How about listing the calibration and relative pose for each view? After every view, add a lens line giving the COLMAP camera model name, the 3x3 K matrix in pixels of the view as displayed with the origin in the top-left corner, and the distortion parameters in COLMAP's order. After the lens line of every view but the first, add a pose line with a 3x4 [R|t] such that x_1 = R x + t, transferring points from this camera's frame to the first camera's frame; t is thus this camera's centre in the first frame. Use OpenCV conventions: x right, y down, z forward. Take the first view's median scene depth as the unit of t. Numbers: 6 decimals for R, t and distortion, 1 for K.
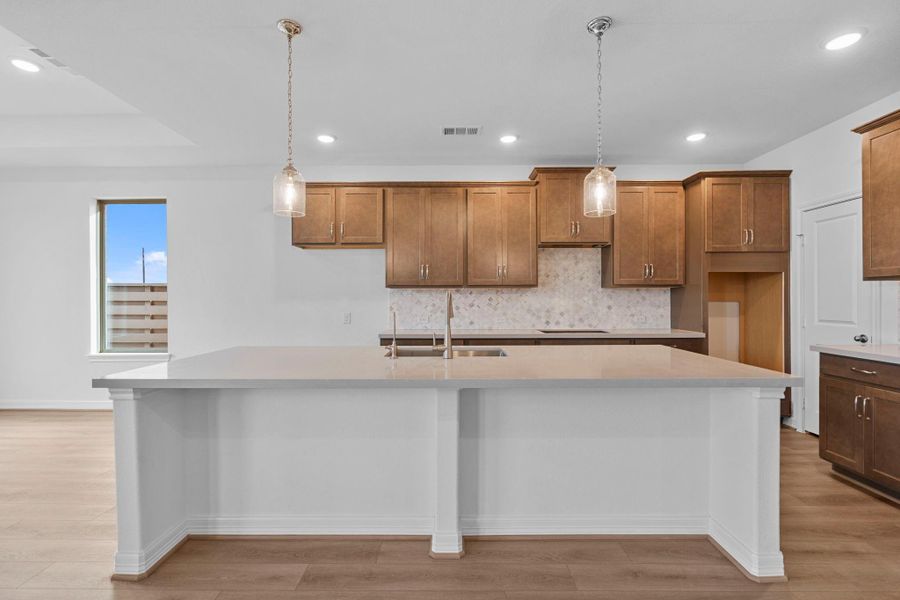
lens RADIAL K [[407.3, 0, 448.9], [0, 407.3, 300.8], [0, 0, 1]] dist [-0.001925, 0.001096]
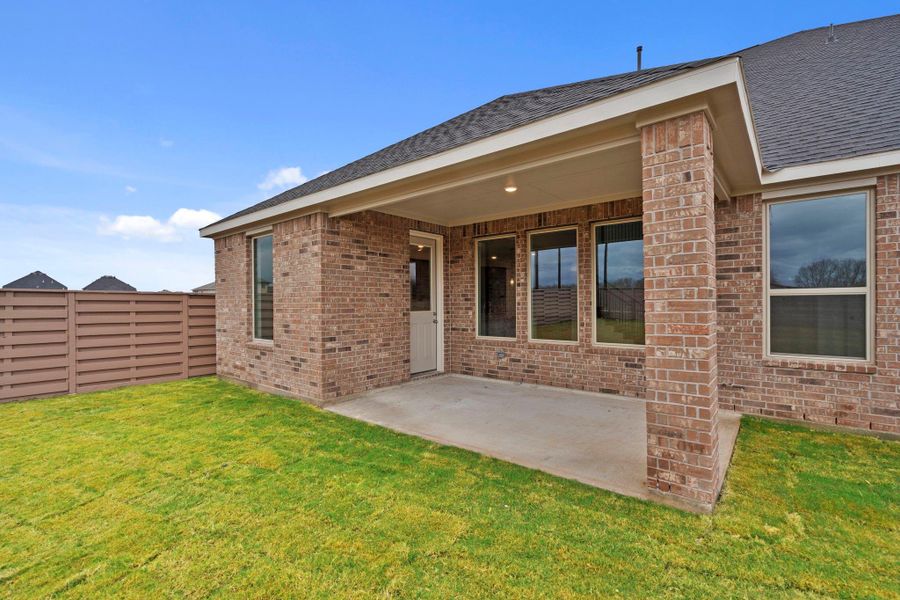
lens RADIAL K [[407.3, 0, 448.9], [0, 407.3, 300.8], [0, 0, 1]] dist [-0.001925, 0.001096]
pose [[0.634698, 0.007763, 0.772721, -1.416914], [0.004380, 0.999897, -0.013643, 0.009331], [-0.772748, 0.012044, 0.634599, -0.746320]]
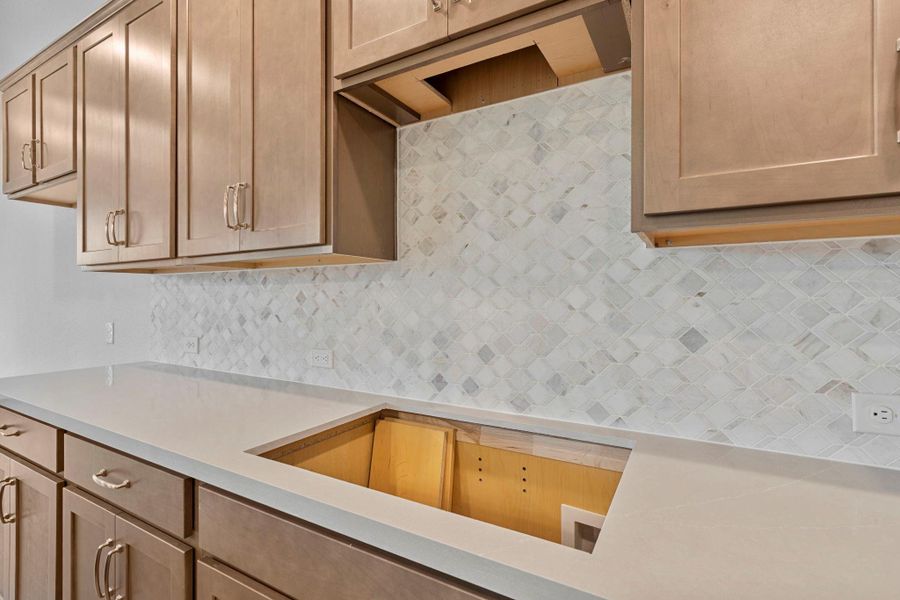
lens RADIAL K [[407.3, 0, 448.9], [0, 407.3, 300.8], [0, 0, 1]] dist [-0.001925, 0.001096]
pose [[0.876929, 0.006469, -0.480576, 0.396981], [-0.006680, 0.999977, 0.001271, -0.002631], [0.480573, 0.002096, 0.876952, 0.779098]]
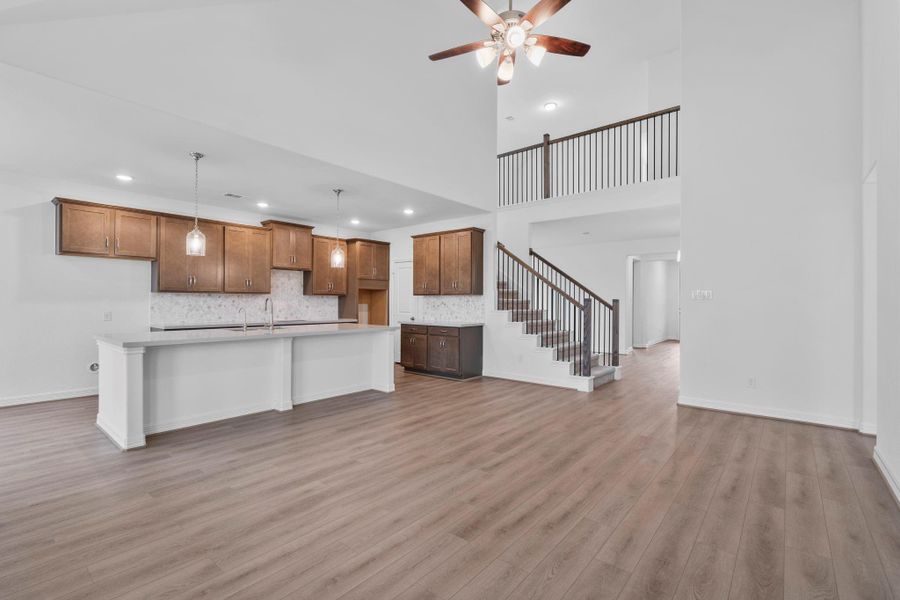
lens RADIAL K [[407.3, 0, 448.9], [0, 407.3, 300.8], [0, 0, 1]] dist [-0.001925, 0.001096]
pose [[0.636209, 0.009293, 0.771461, -0.552427], [-0.003483, 0.999952, -0.009174, 0.005113], [-0.771509, 0.003150, 0.636211, -0.543792]]
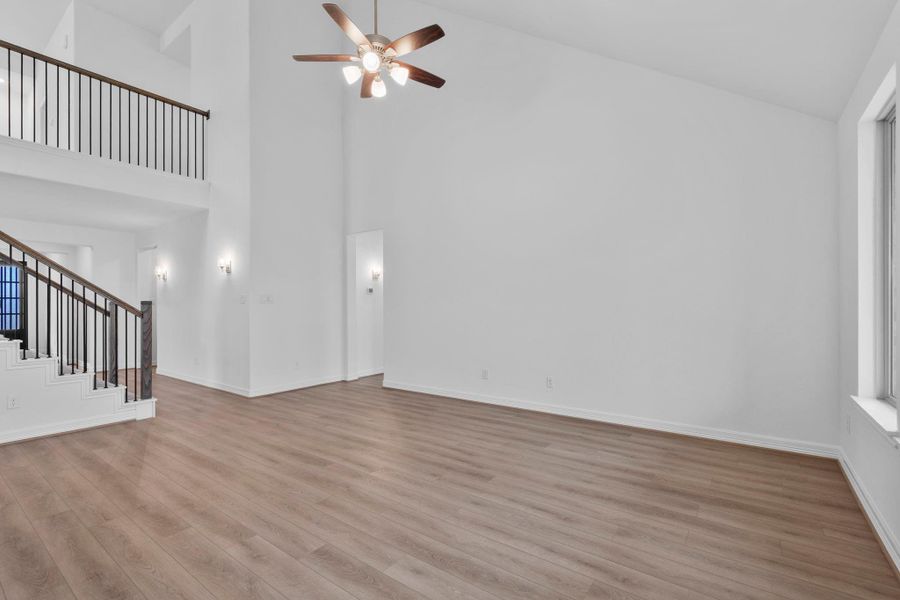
lens RADIAL K [[407.3, 0, 448.9], [0, 407.3, 300.8], [0, 0, 1]] dist [-0.001925, 0.001096]
pose [[-0.807136, 0.015252, 0.590168, -0.501395], [0.011262, 0.999882, -0.010437, 0.002116], [-0.590258, -0.001777, -0.807213, 0.338461]]
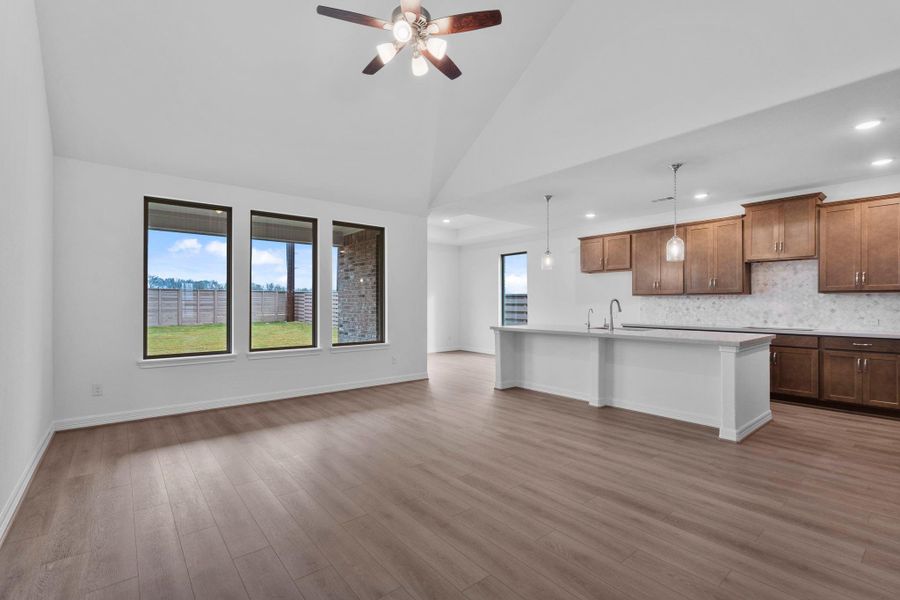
lens RADIAL K [[407.3, 0, 448.9], [0, 407.3, 300.8], [0, 0, 1]] dist [-0.001925, 0.001096]
pose [[0.638938, -0.001498, -0.769257, 0.601816], [-0.005209, 0.999967, -0.006274, 0.001647], [0.769241, 0.008016, 0.638909, -0.567073]]
